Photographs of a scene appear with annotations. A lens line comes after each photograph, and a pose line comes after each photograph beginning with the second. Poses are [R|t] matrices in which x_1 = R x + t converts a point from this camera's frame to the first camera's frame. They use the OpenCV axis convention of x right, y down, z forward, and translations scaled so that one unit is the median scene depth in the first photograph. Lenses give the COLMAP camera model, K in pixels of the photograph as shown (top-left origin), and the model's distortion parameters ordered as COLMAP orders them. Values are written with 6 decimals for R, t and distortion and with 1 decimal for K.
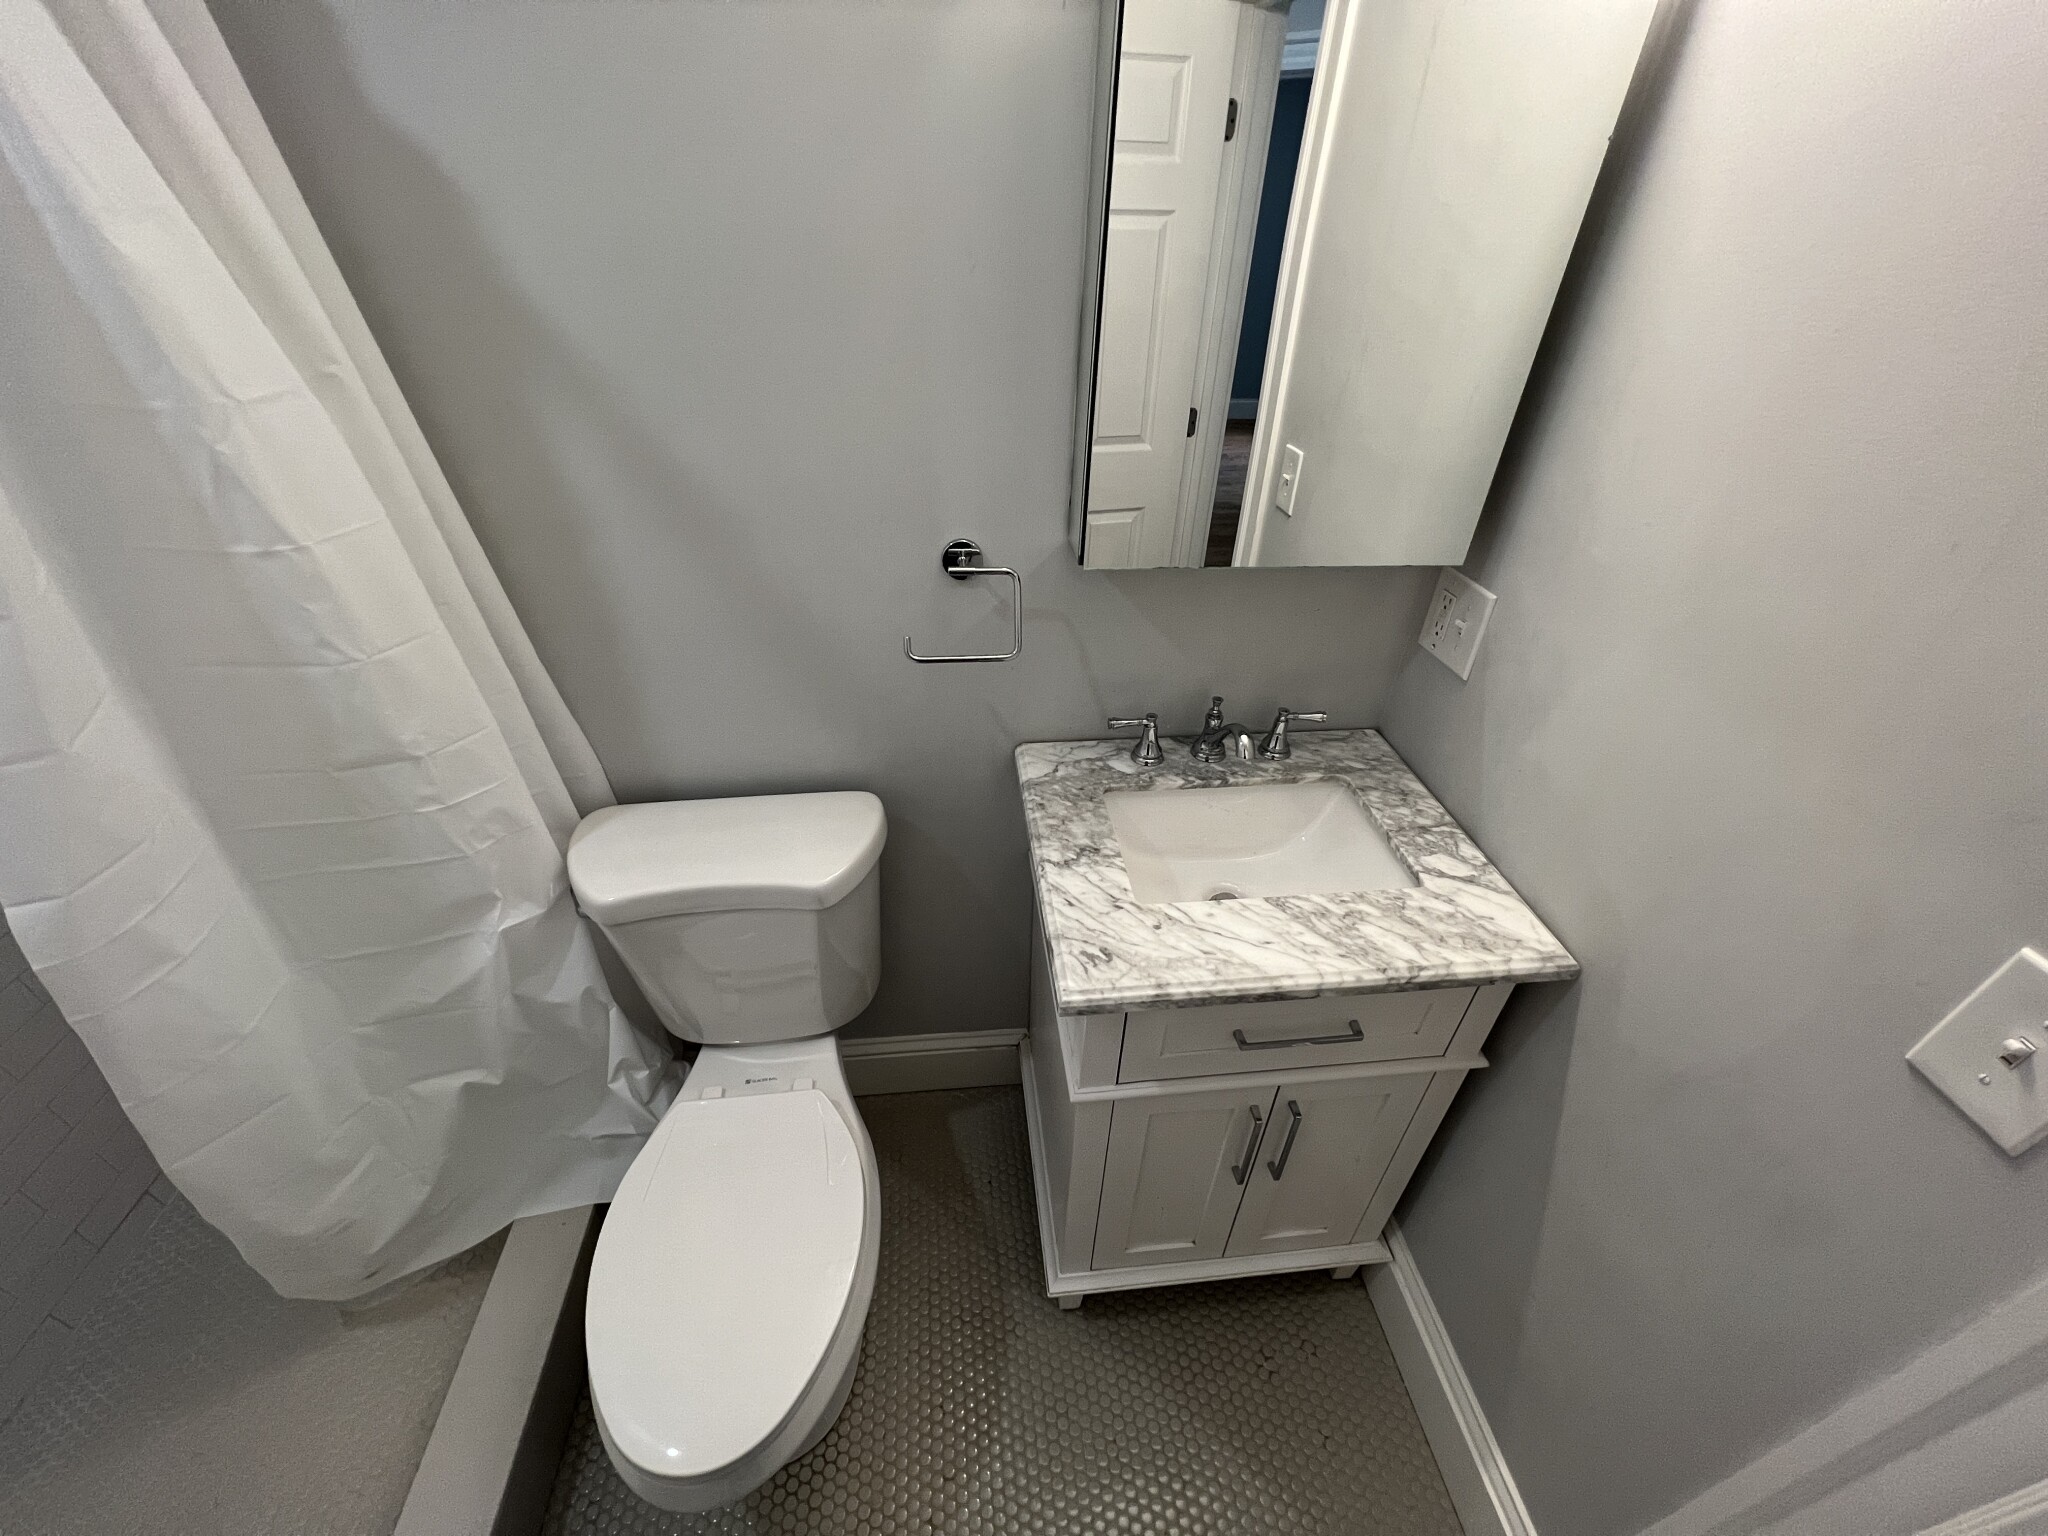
lens RADIAL K [[816.3, 0, 1026.8], [0, 816.3, 765.9], [0, 0, 1]] dist [-0.002900, 0.000311]
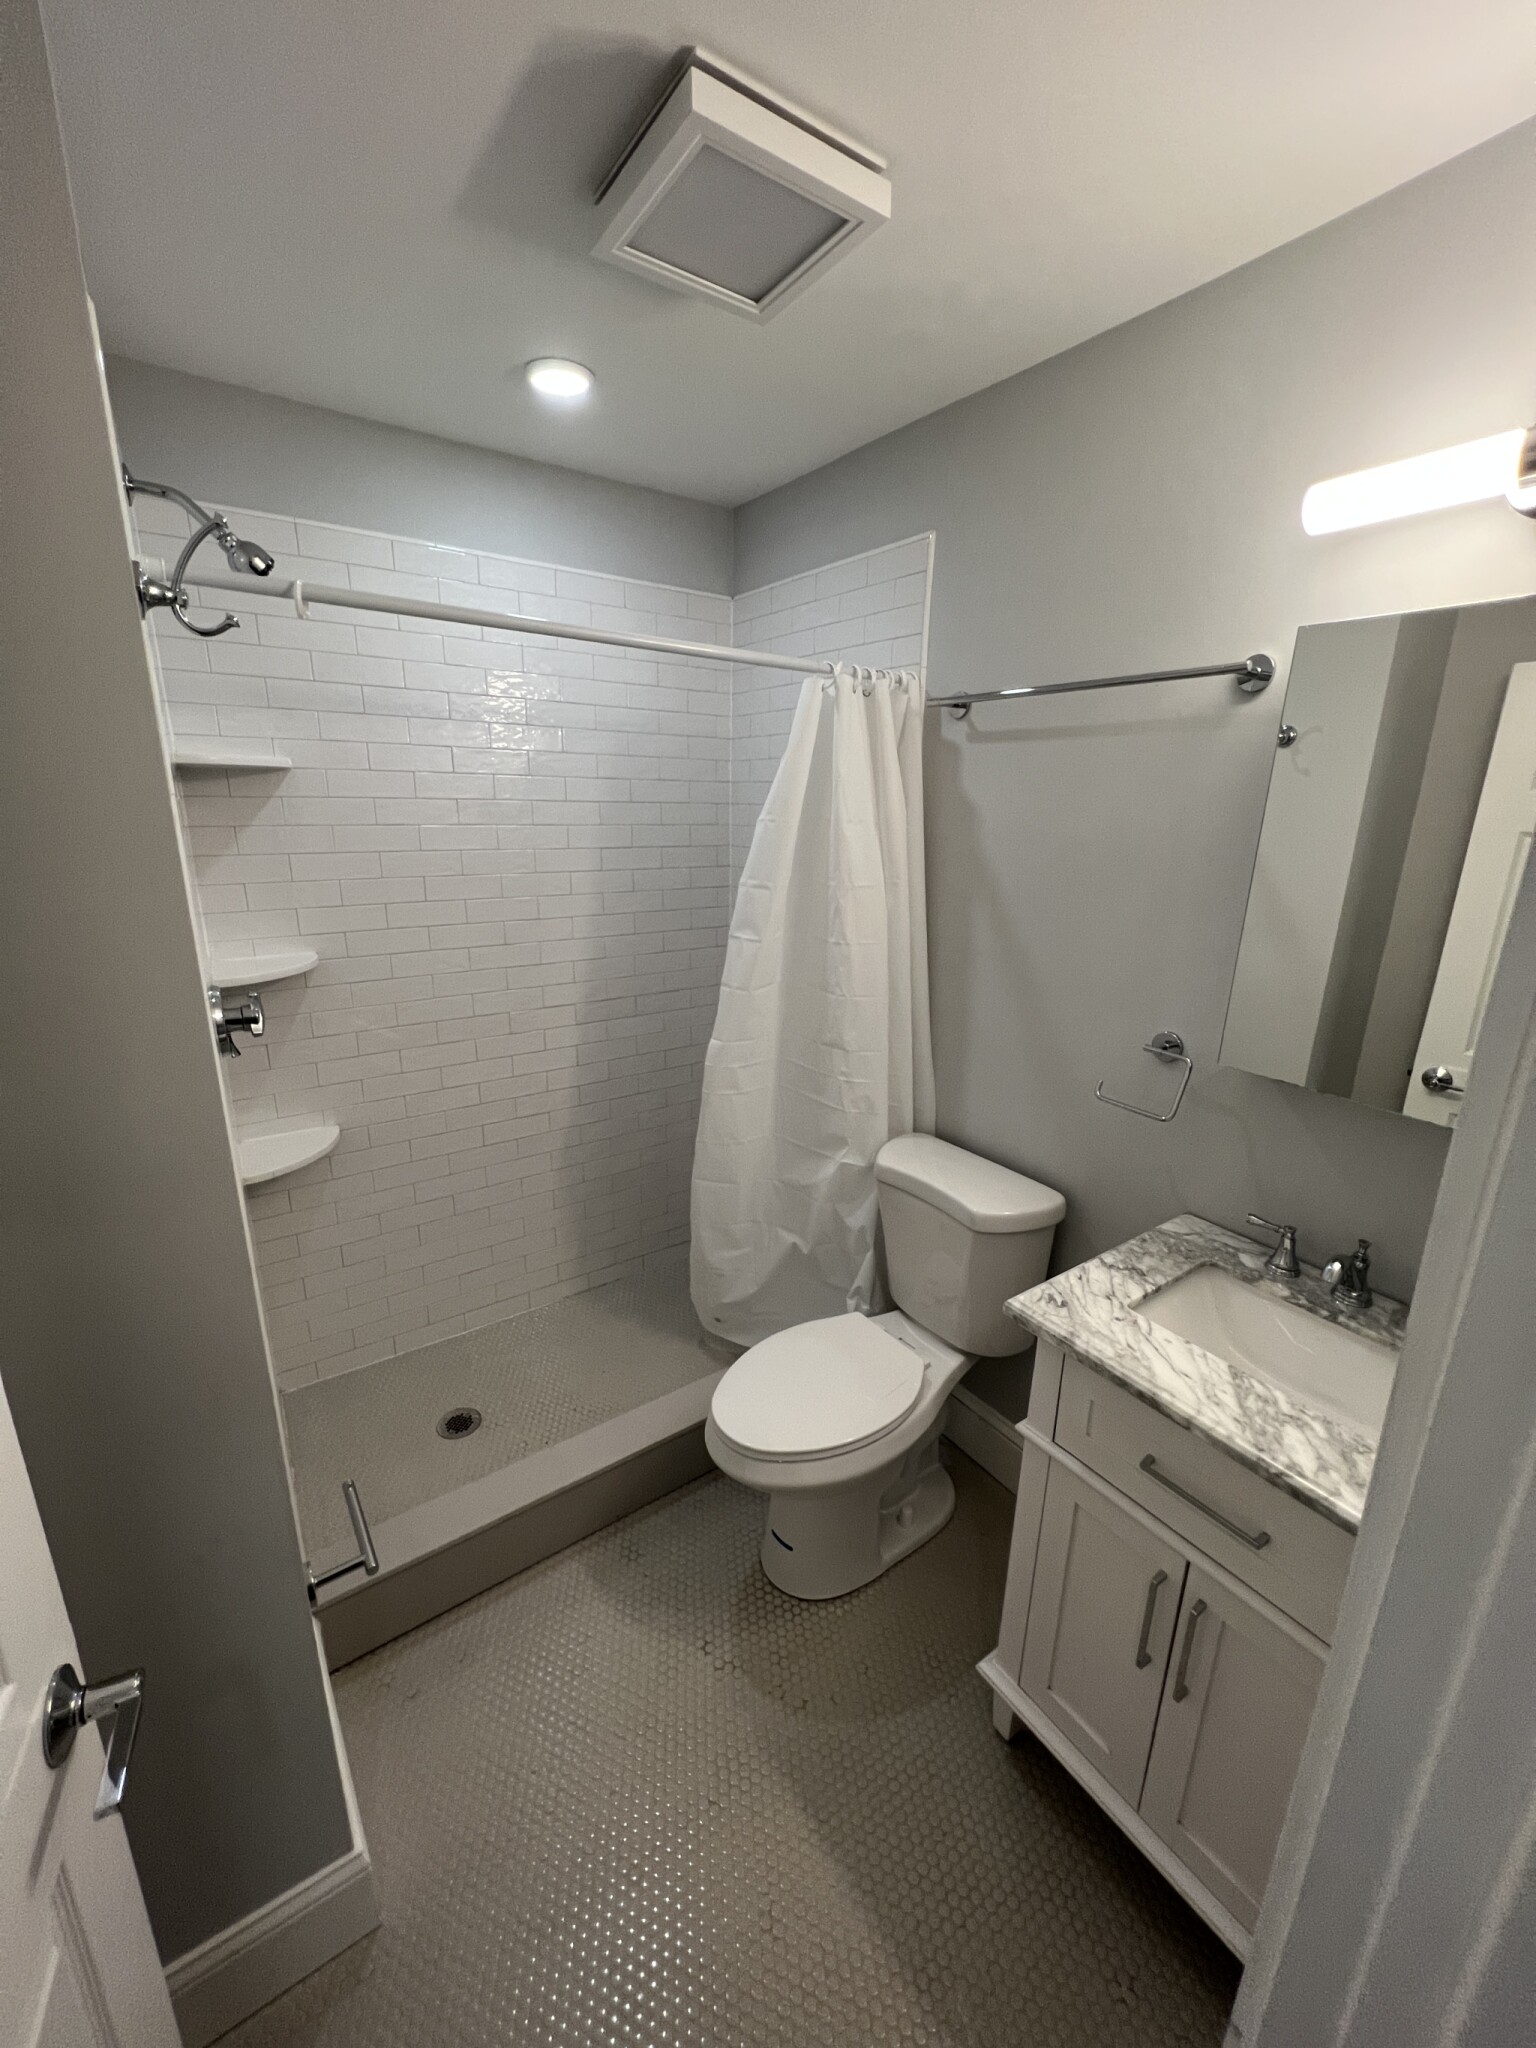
lens RADIAL K [[816.3, 0, 762.2], [0, 816.3, 1016.8], [0, 0, 1]] dist [-0.002900, 0.000311]
pose [[0.480547, 0.219092, -0.849160, 0.790492], [-0.507491, 0.859163, -0.065520, 0.146155], [0.715212, 0.462427, 0.524055, -0.234895]]
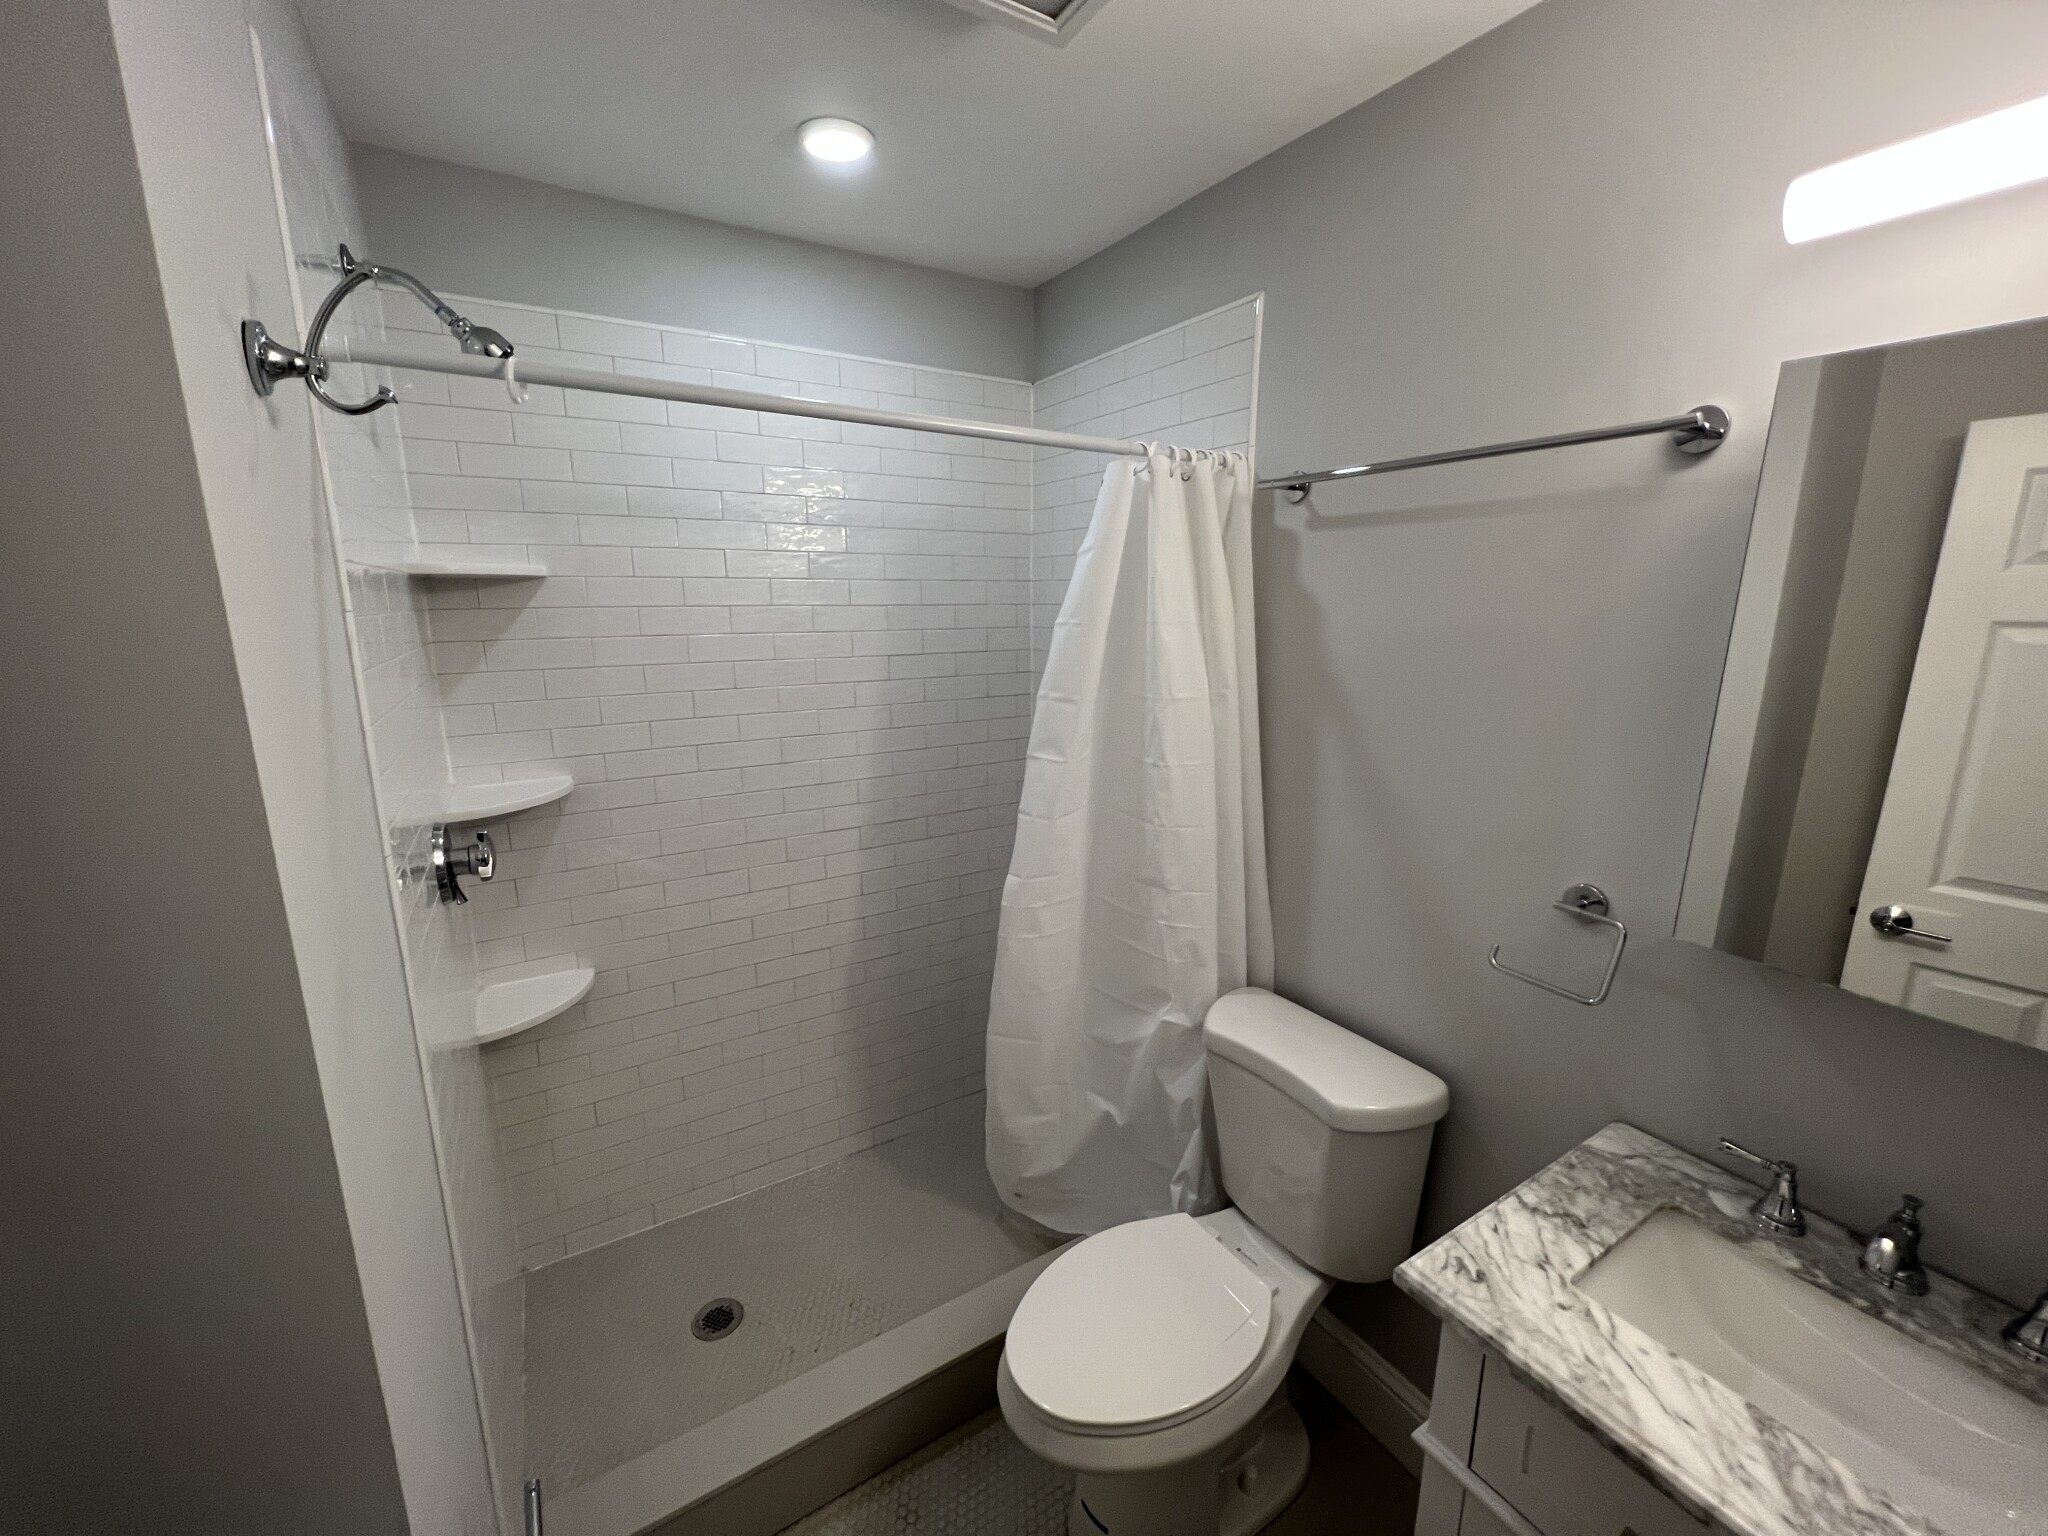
lens RADIAL K [[816.3, 0, 1015.4], [0, 816.3, 760.3], [0, 0, 1]] dist [-0.002900, 0.000311]
pose [[0.423257, 0.163587, -0.891119, 0.559156], [-0.509361, 0.856372, -0.084724, 0.060175], [0.749269, 0.489761, 0.445791, -0.132664]]
